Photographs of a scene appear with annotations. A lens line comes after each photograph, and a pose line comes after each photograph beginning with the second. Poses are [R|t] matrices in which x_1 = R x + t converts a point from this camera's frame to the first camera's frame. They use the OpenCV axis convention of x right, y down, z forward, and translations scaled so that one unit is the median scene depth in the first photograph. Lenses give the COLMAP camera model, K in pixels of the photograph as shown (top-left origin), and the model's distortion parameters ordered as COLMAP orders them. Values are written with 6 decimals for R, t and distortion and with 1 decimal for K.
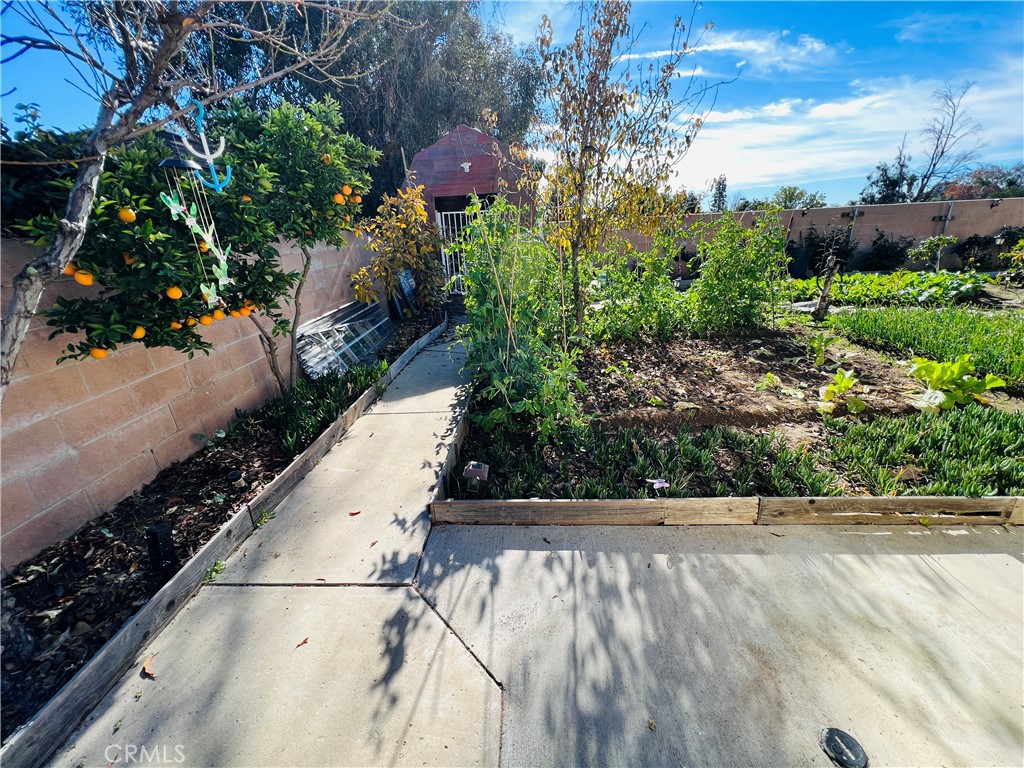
lens RADIAL K [[409.0, 0, 509.9], [0, 409.0, 383.6], [0, 0, 1]] dist [-0.001169, 0.000137]
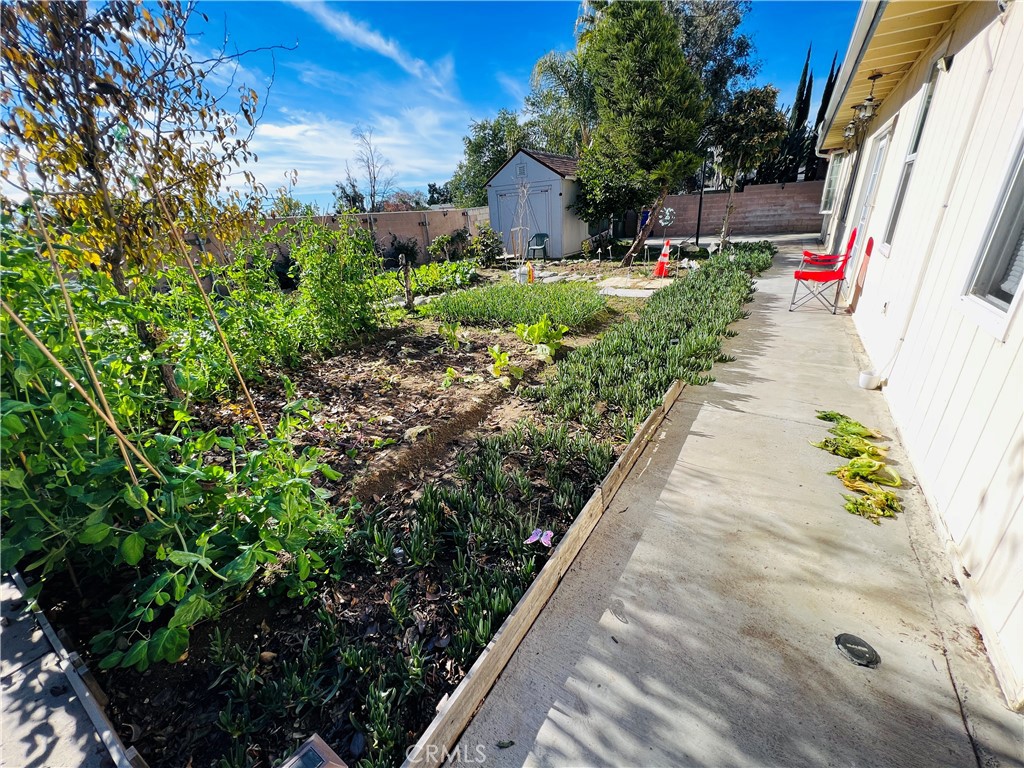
lens RADIAL K [[412.6, 0, 513.0], [0, 412.6, 383.4], [0, 0, 1]] dist [-0.003102, 0.000043]
pose [[0.501151, -0.313619, 0.806530, -0.114171], [0.334056, 0.929885, 0.154014, -0.093943], [-0.798282, 0.192242, 0.570779, 0.303308]]
